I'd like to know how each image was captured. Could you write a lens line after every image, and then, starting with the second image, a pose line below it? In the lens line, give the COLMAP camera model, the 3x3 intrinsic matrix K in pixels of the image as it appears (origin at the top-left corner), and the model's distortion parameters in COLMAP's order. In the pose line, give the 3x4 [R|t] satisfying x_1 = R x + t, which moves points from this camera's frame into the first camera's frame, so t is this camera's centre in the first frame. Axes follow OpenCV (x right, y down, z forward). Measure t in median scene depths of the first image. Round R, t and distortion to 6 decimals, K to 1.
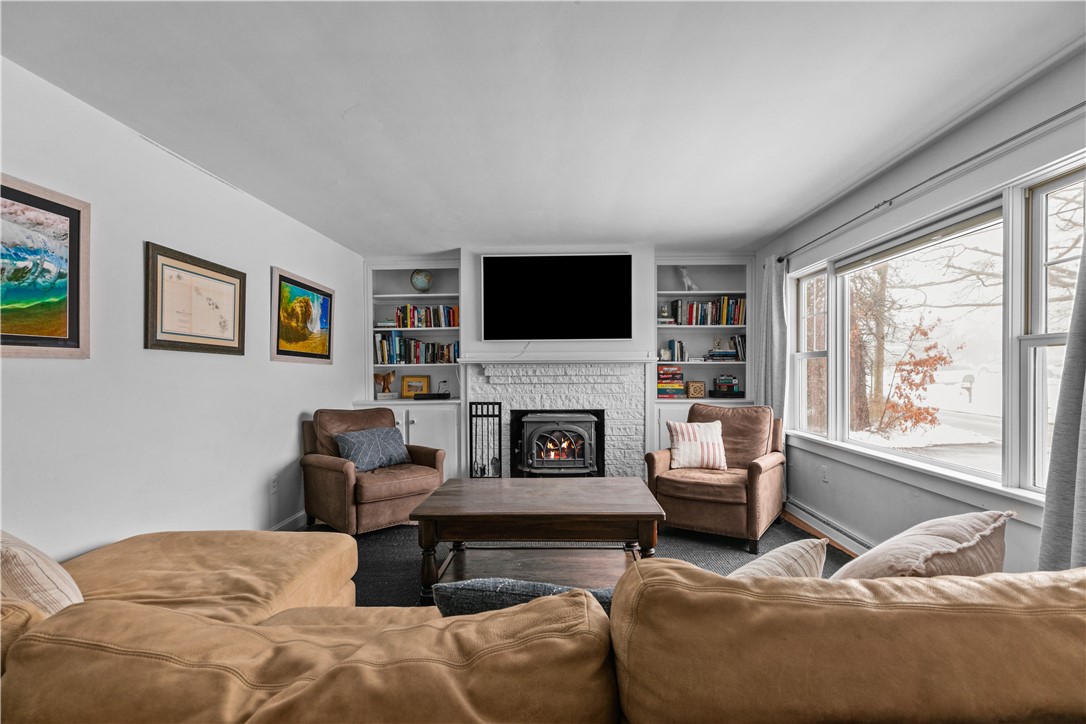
lens RADIAL K [[491.3, 0, 543.3], [0, 491.3, 372.5], [0, 0, 1]] dist [-0.000454, -0.000103]
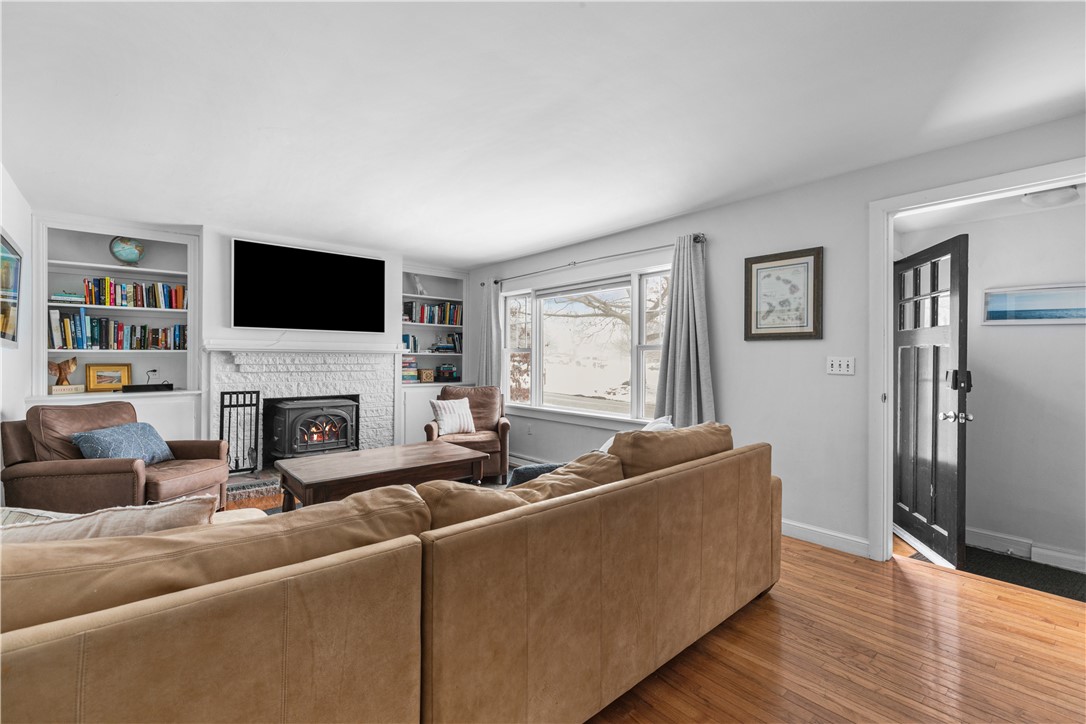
lens RADIAL K [[493.2, 0, 548.9], [0, 493.2, 356.4], [0, 0, 1]] dist [-0.000535, -0.000306]
pose [[0.731469, 0.013091, 0.681749, -0.328603], [-0.005228, 0.999894, -0.013590, 0.001509], [-0.681855, 0.006376, 0.731460, -0.121266]]
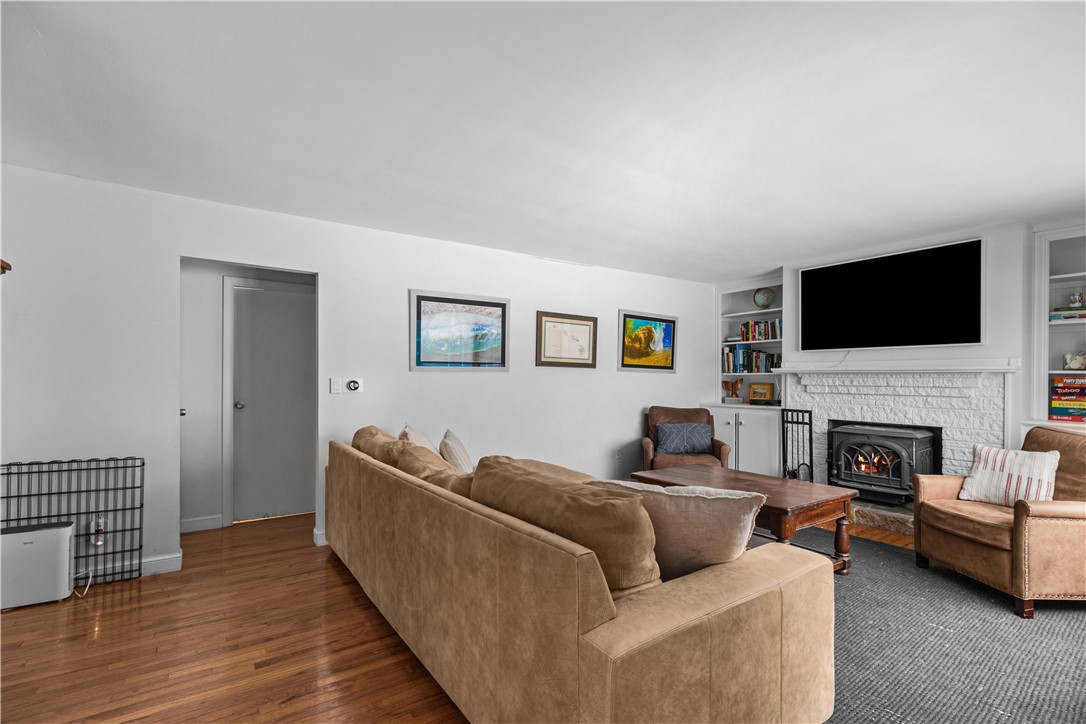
lens RADIAL K [[491.3, 0, 543.3], [0, 491.3, 372.5], [0, 0, 1]] dist [-0.000454, -0.000103]
pose [[0.585990, 0.001815, -0.810316, 0.408548], [-0.011821, 0.999910, -0.006309, -0.006090], [0.810232, 0.013275, 0.585959, -0.058686]]
